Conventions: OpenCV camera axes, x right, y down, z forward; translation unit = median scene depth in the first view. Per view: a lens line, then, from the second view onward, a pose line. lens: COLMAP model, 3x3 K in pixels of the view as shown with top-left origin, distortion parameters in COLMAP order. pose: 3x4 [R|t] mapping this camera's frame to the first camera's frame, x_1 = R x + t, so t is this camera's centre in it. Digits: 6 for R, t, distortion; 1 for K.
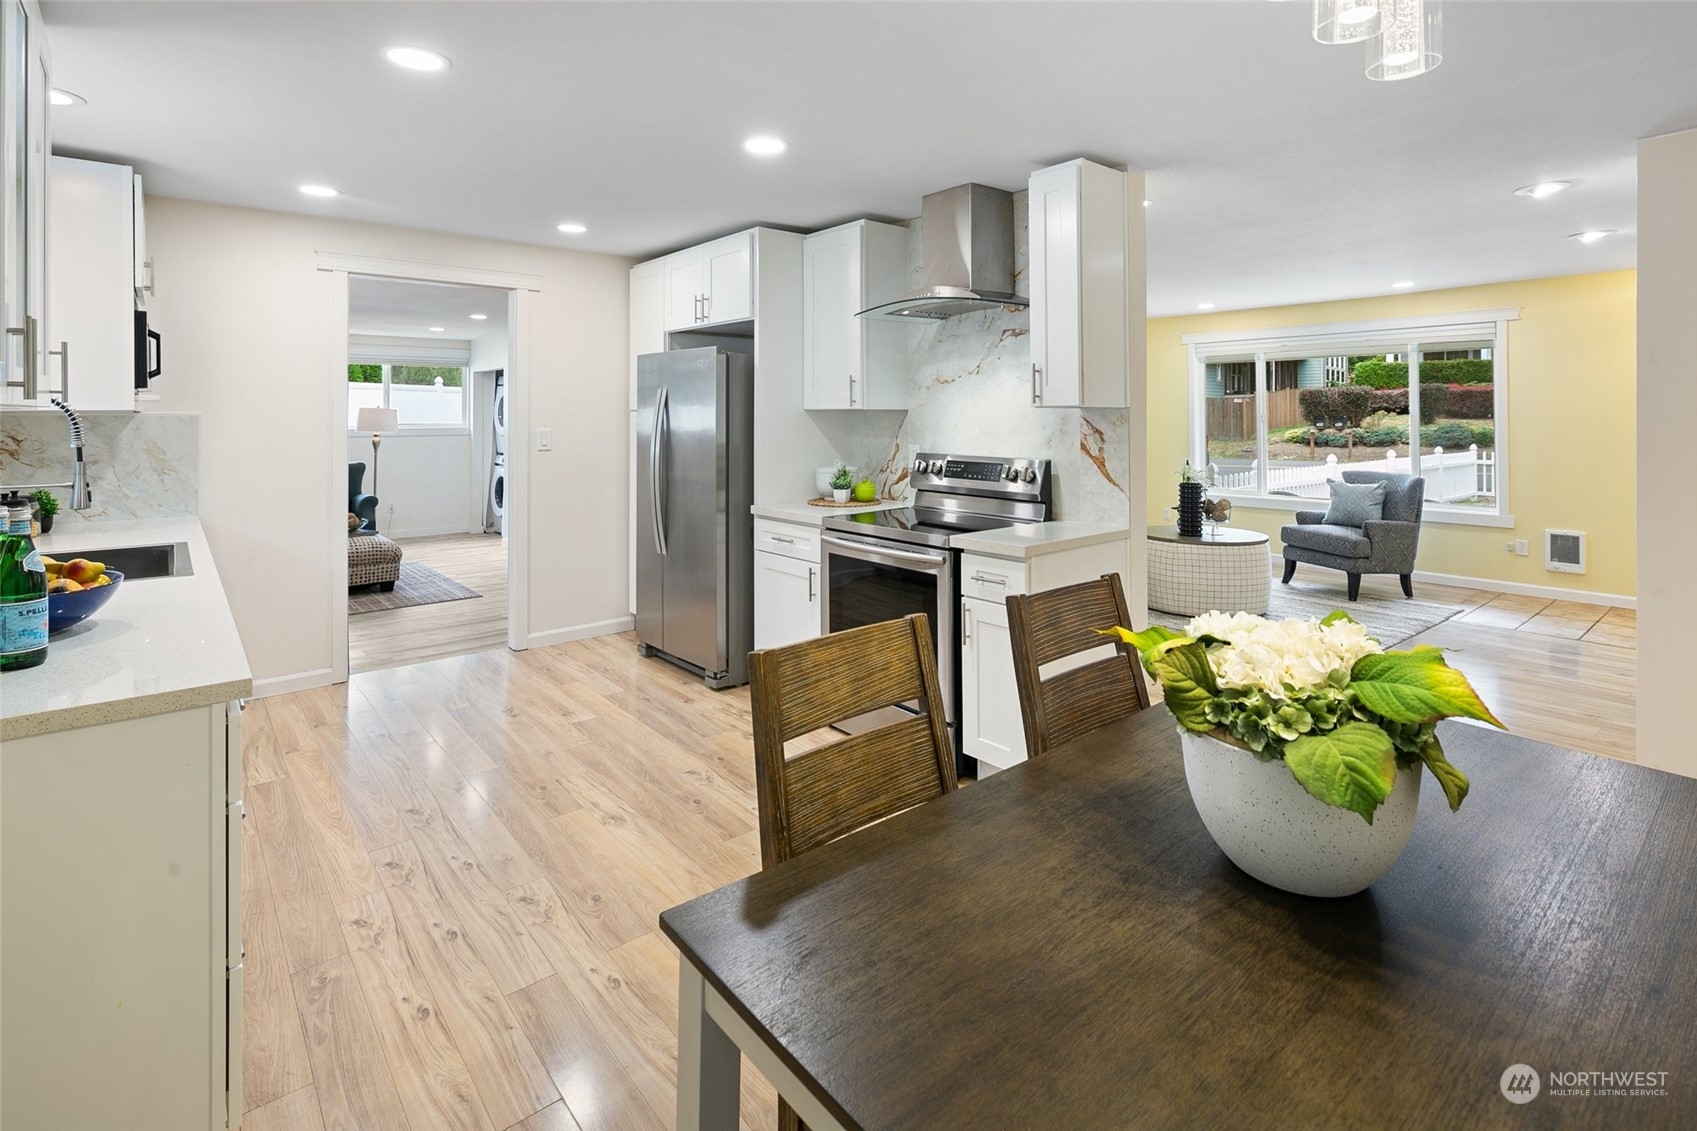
lens RADIAL K [[824.9, 0, 849.2], [0, 824.9, 412.9], [0, 0, 1]] dist [-0.001424, -0.000348]
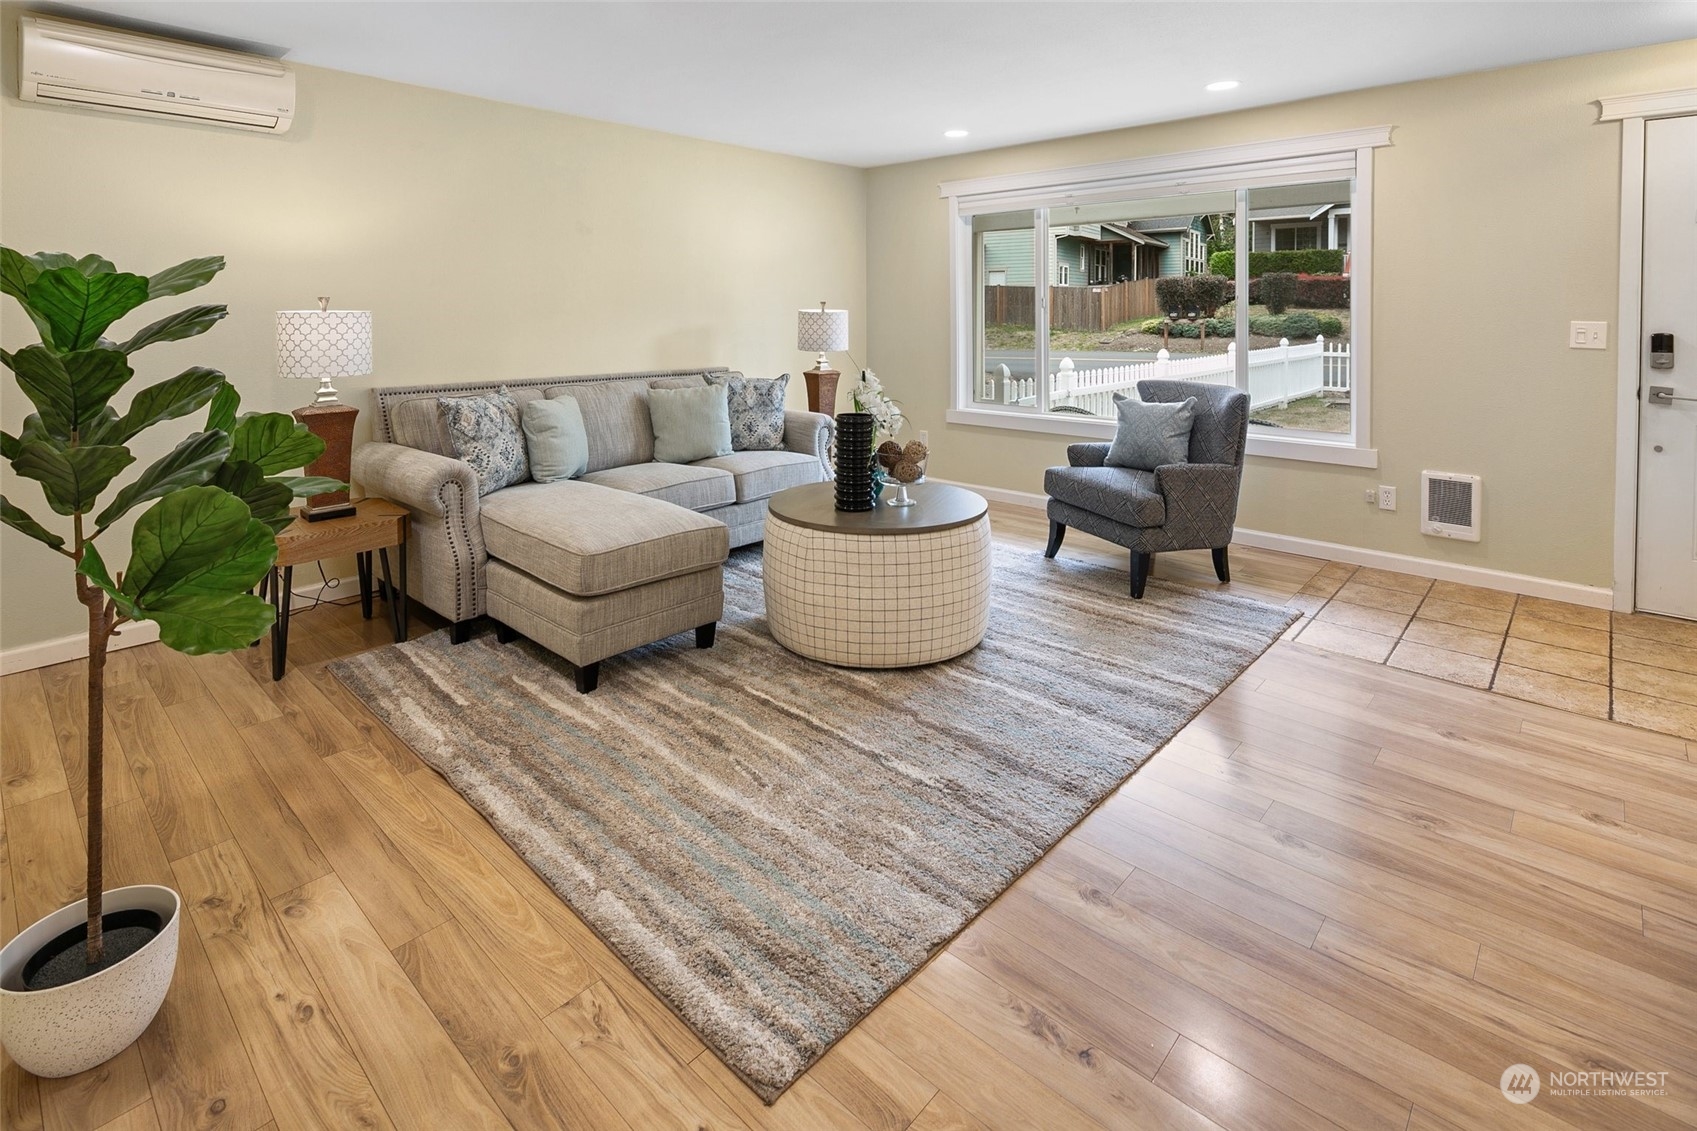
lens RADIAL K [[831.8, 0, 849.4], [0, 831.8, 329.3], [0, 0, 1]] dist [-0.000174, -0.000868]
pose [[0.991132, -0.005721, 0.132757, 0.298591], [0.001867, 0.999574, 0.029140, 0.009945], [-0.132867, -0.028634, 0.990720, 0.396073]]
